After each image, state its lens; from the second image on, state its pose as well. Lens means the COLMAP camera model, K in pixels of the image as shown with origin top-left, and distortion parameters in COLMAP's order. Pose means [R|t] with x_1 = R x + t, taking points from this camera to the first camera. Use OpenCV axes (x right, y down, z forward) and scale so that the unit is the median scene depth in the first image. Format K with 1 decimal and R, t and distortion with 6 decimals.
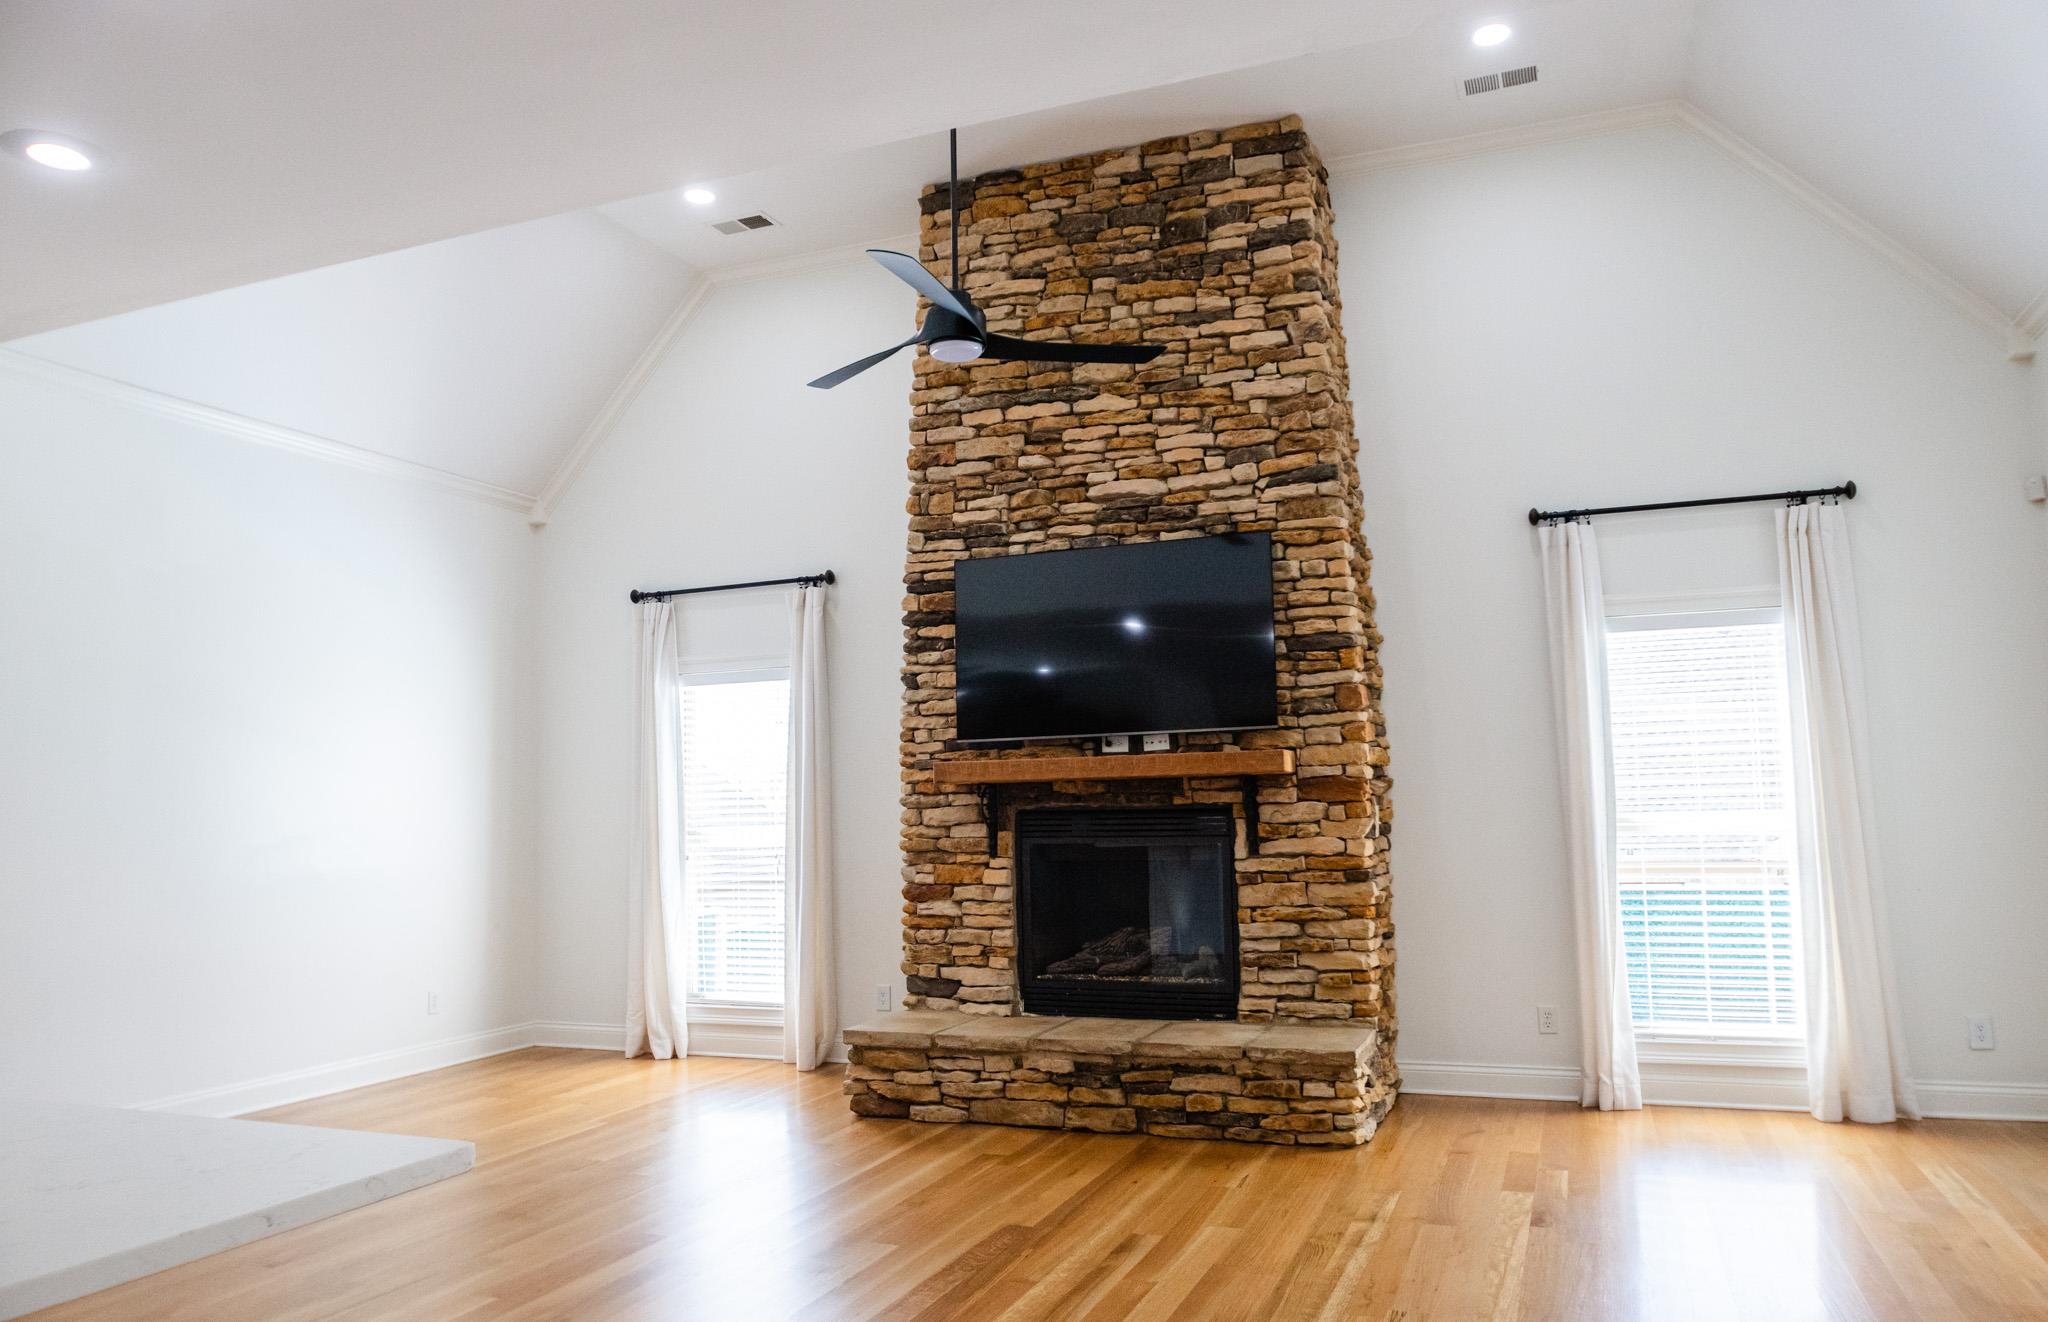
lens RADIAL K [[1446.7, 0, 1044.6], [0, 1446.7, 701.5], [0, 0, 1]] dist [-0.044841, -0.003559]
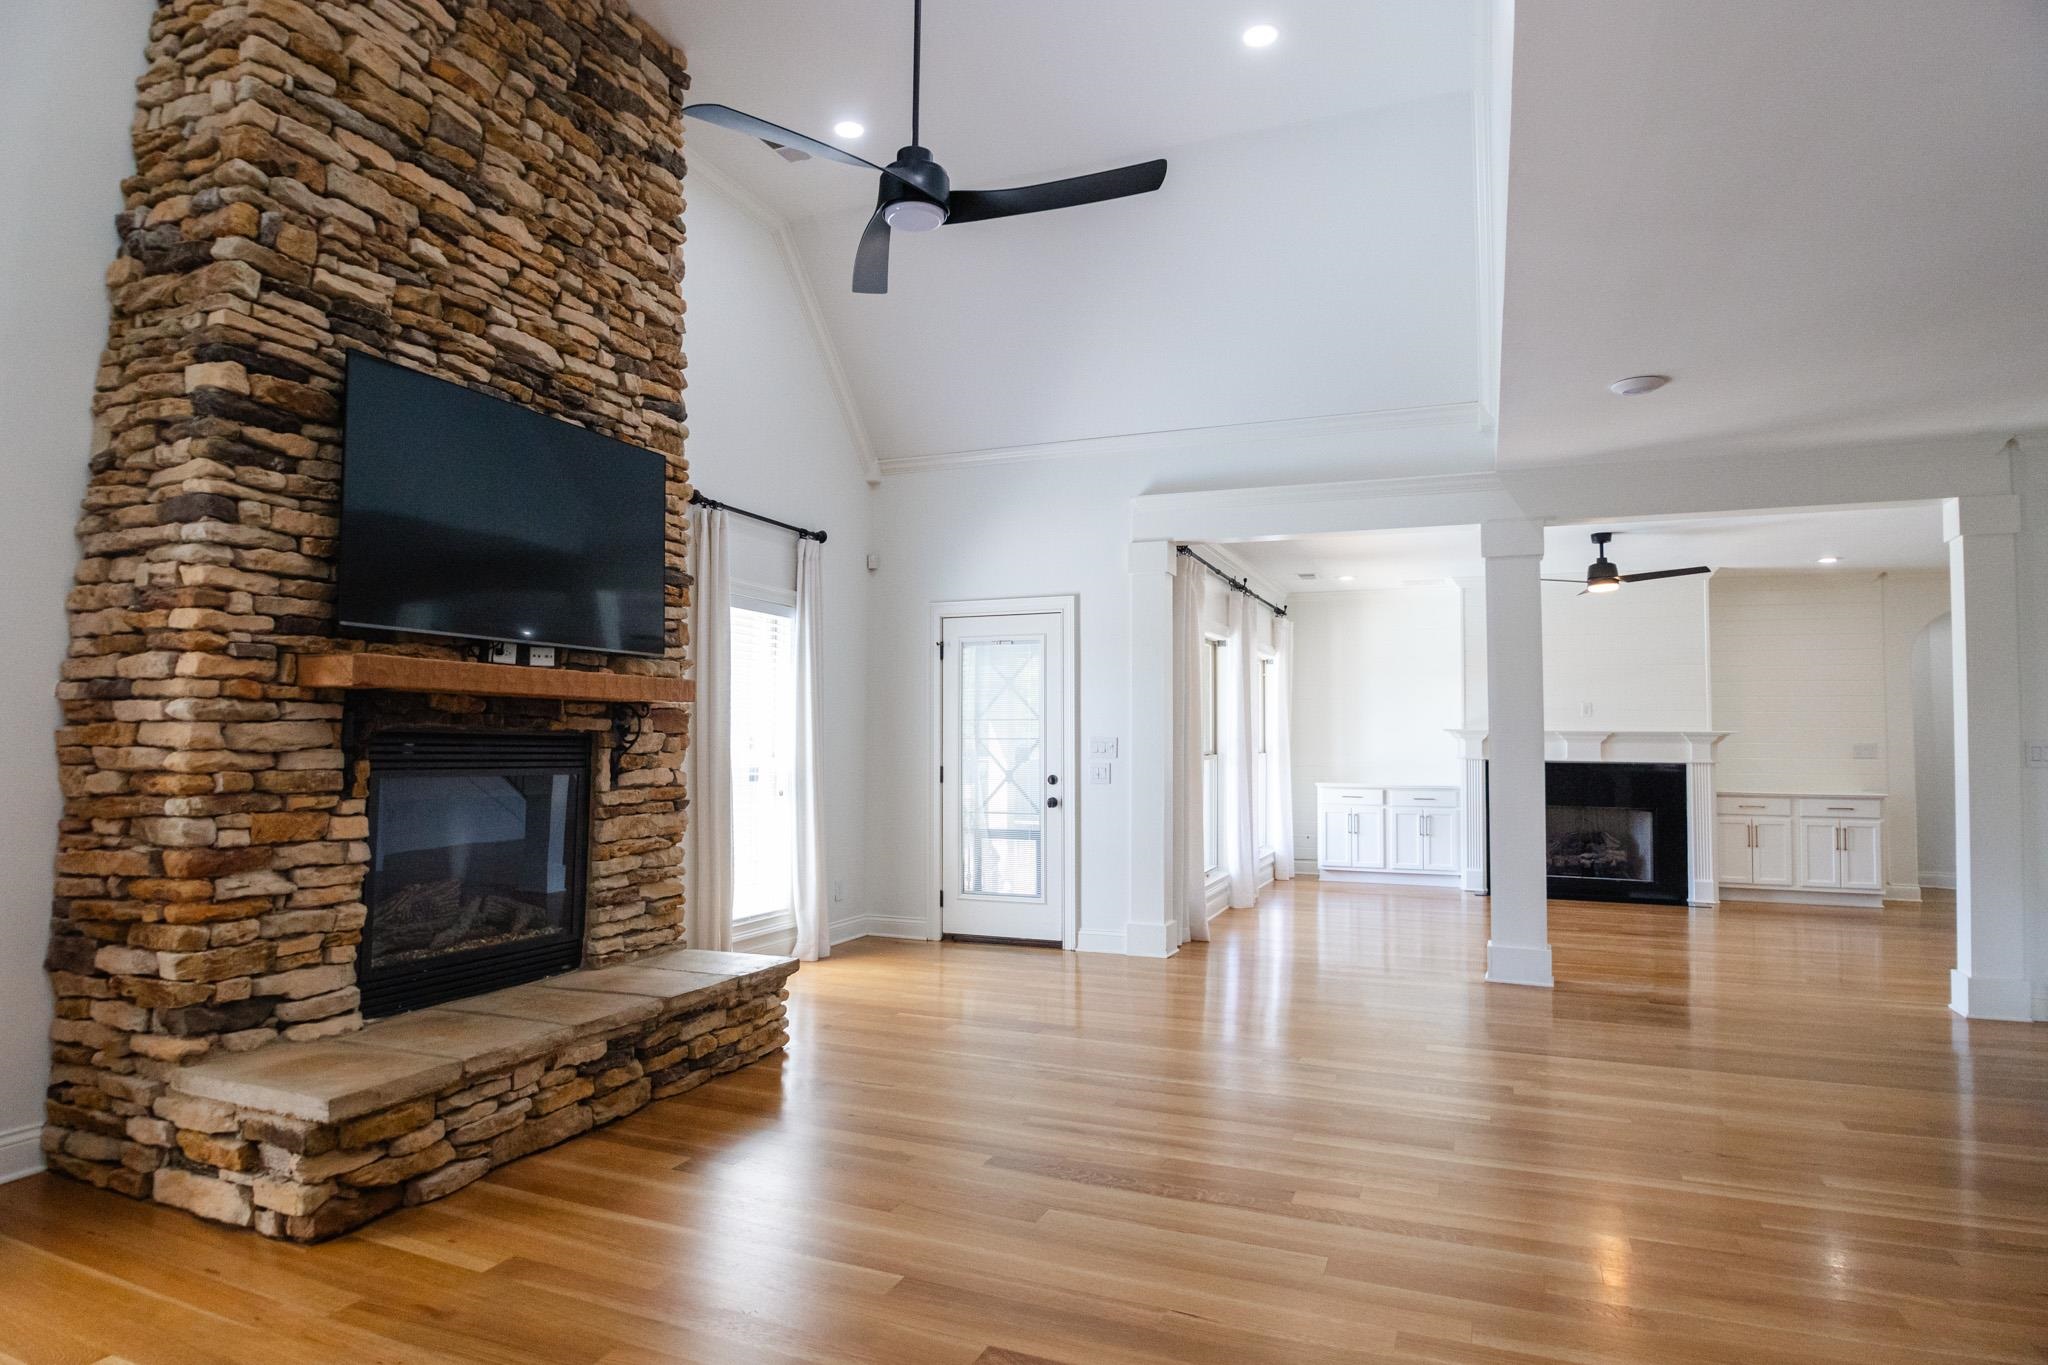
lens RADIAL K [[1151.6, 0, 1015.8], [0, 1151.6, 686.7], [0, 0, 1]] dist [-0.028280, -0.001438]
pose [[0.021388, 0.069045, 0.997384, -0.575404], [-0.085689, 0.994068, -0.066978, 0.065960], [-0.996092, -0.084032, 0.027178, 0.693011]]
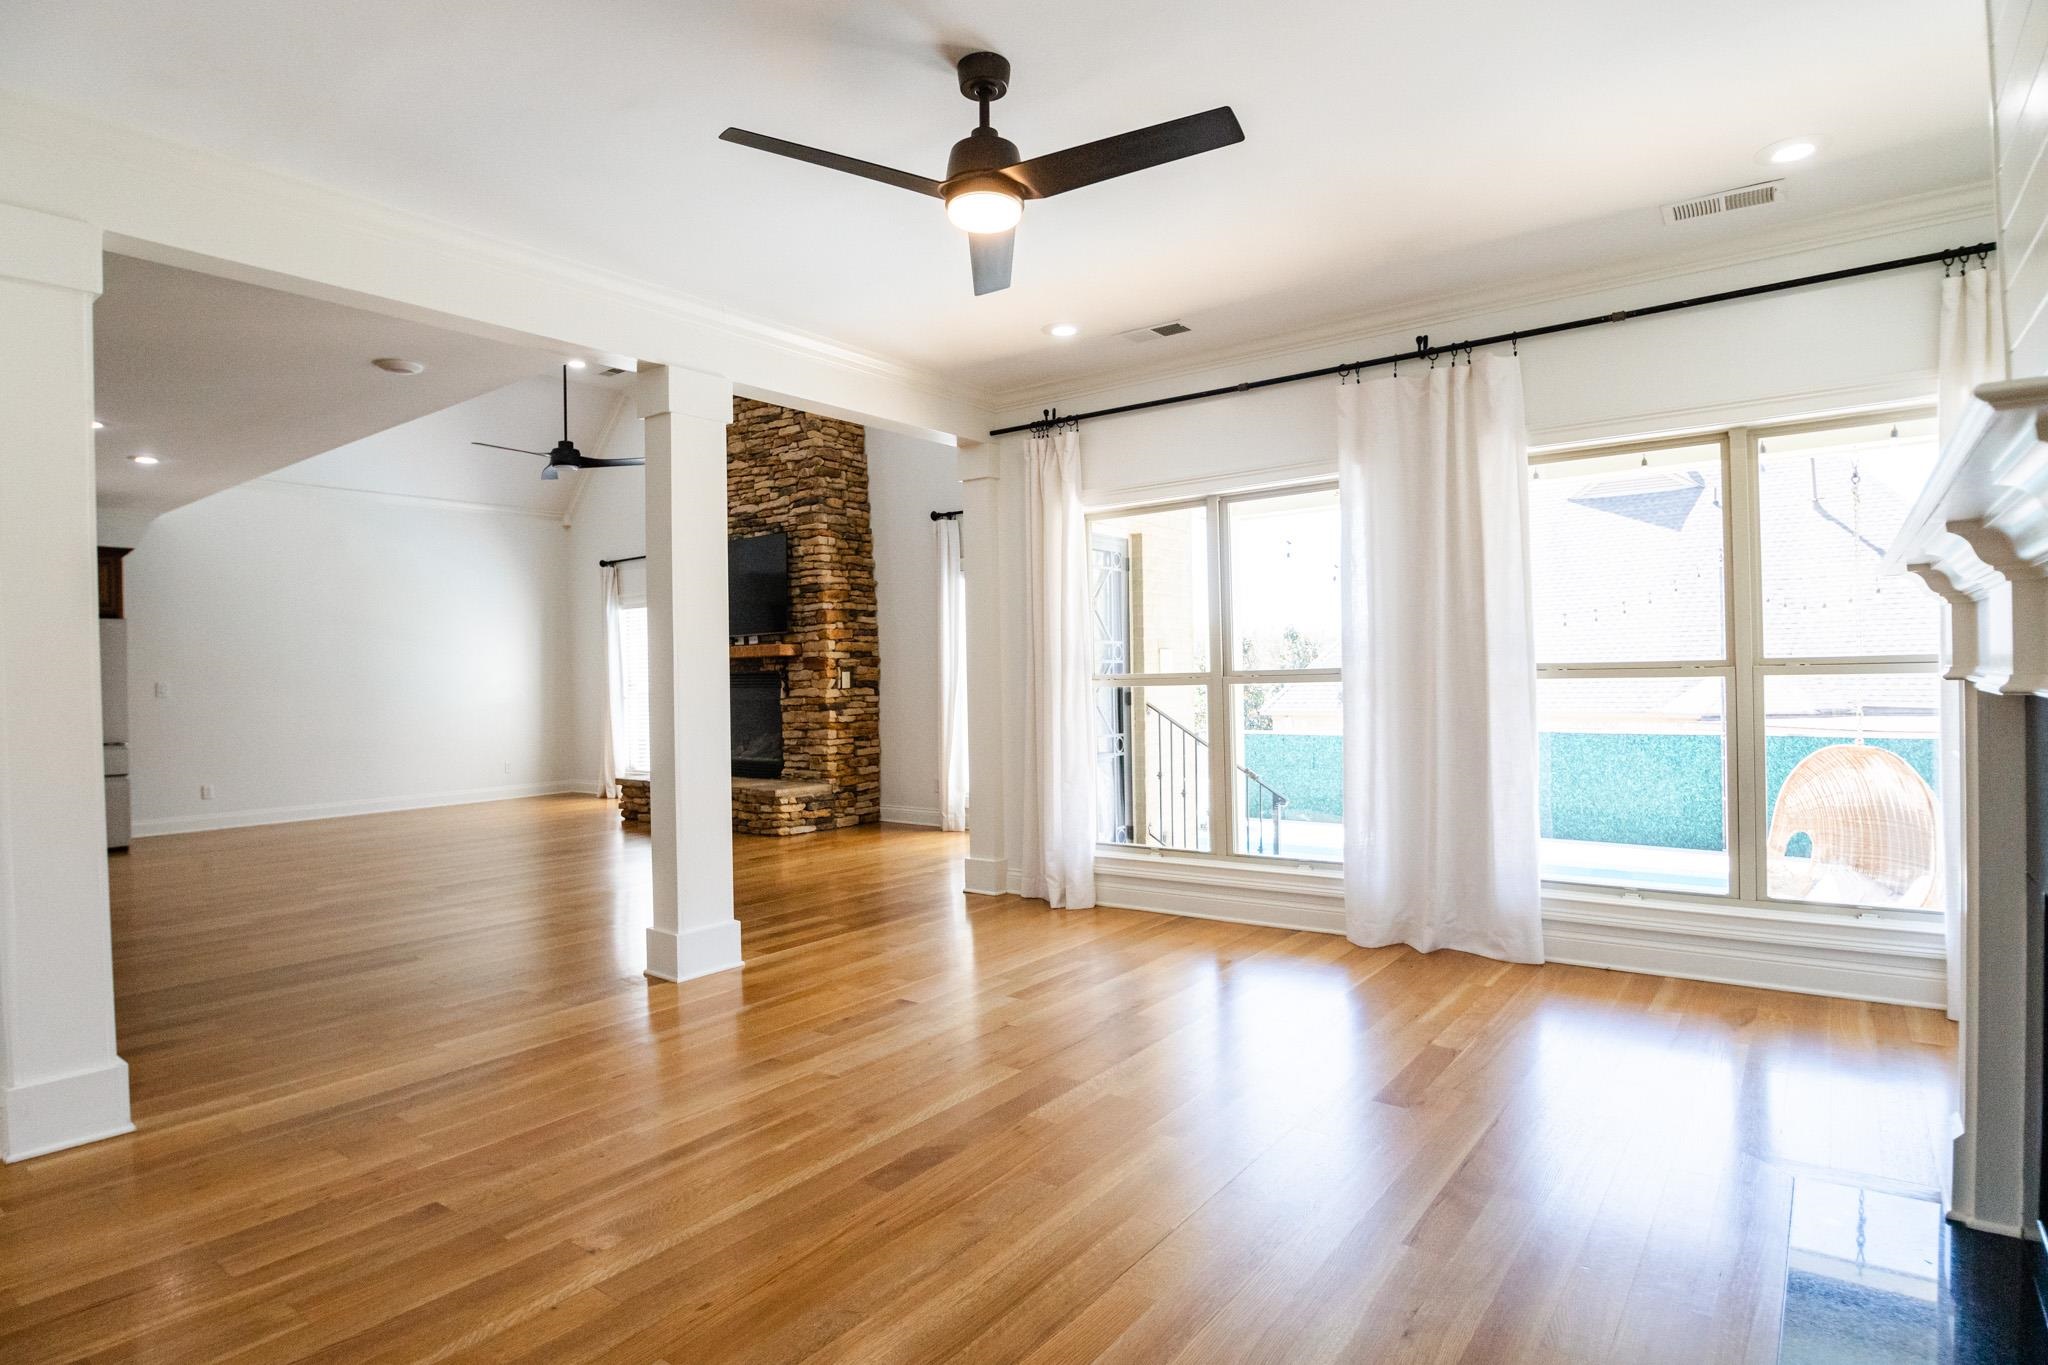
lens RADIAL K [[1080.3, 0, 1018.9], [0, 1080.3, 690.0], [0, 0, 1]] dist [-0.004476, -0.000162]
pose [[0.962400, 0.007691, -0.271528, 0.816101], [0.016074, 0.996235, 0.085190, -0.023056], [0.271160, -0.086351, 0.958653, -0.319128]]
